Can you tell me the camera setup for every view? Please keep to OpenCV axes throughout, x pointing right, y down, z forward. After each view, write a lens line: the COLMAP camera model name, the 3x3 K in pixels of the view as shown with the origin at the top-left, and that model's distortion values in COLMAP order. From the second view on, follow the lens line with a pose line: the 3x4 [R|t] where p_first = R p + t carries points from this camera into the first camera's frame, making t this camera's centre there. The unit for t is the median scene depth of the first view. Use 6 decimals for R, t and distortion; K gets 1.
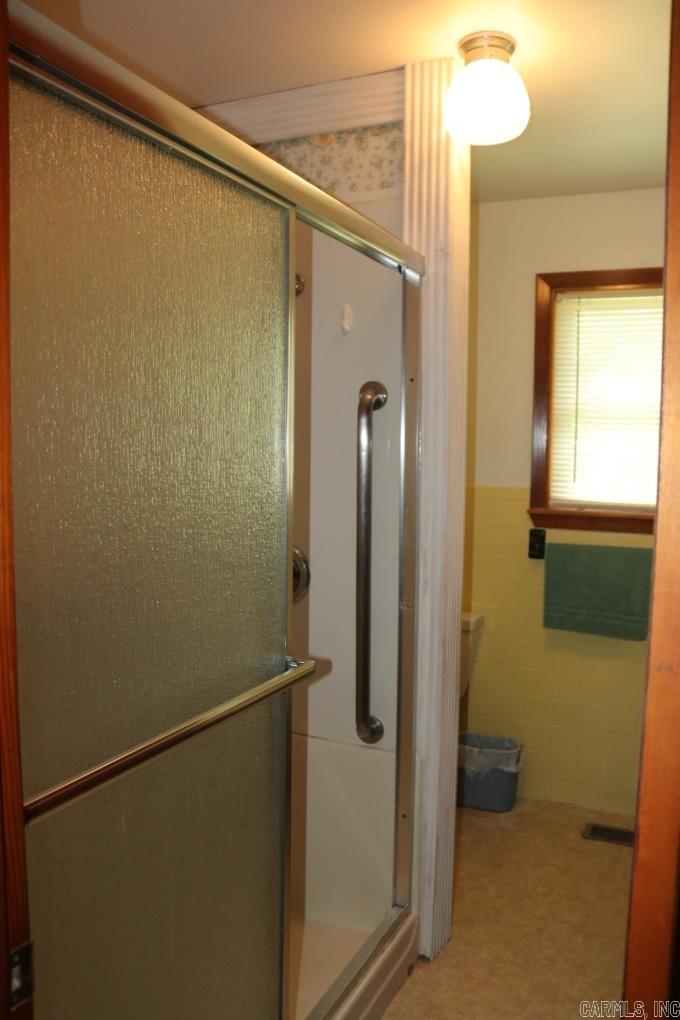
lens RADIAL K [[844.4, 0, 346.2], [0, 844.4, 519.1], [0, 0, 1]] dist [-0.159201, 0.135867]
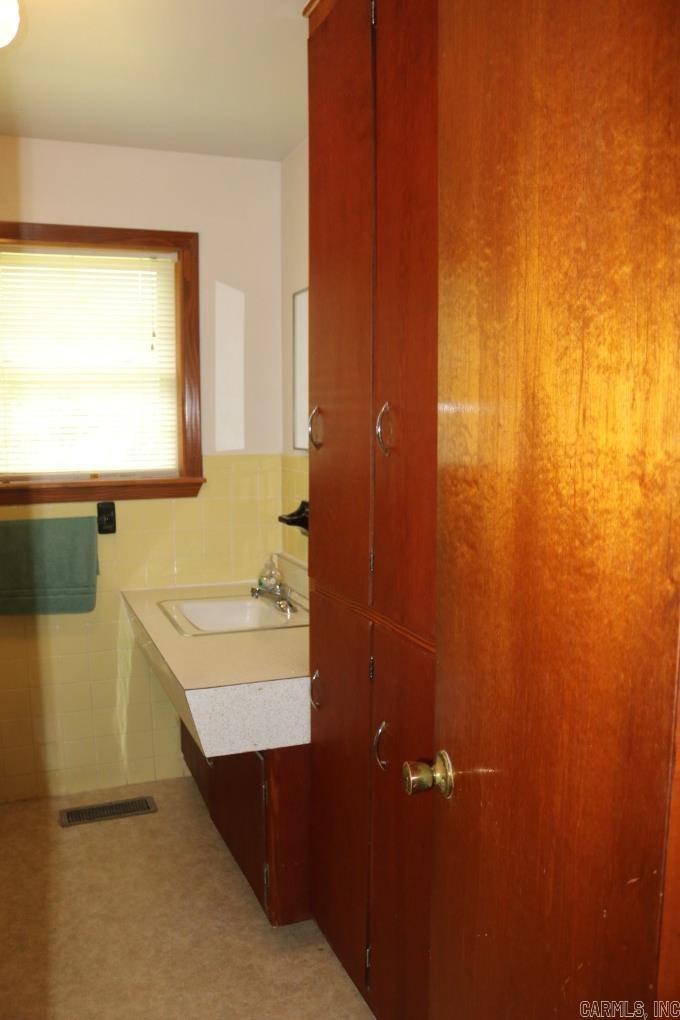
lens RADIAL K [[844.4, 0, 346.2], [0, 844.4, 519.1], [0, 0, 1]] dist [-0.159201, 0.135867]
pose [[0.681093, -0.111126, 0.723715, -0.130700], [0.083893, 0.993750, 0.073637, -0.007435], [-0.727375, 0.010562, 0.686159, 0.106355]]
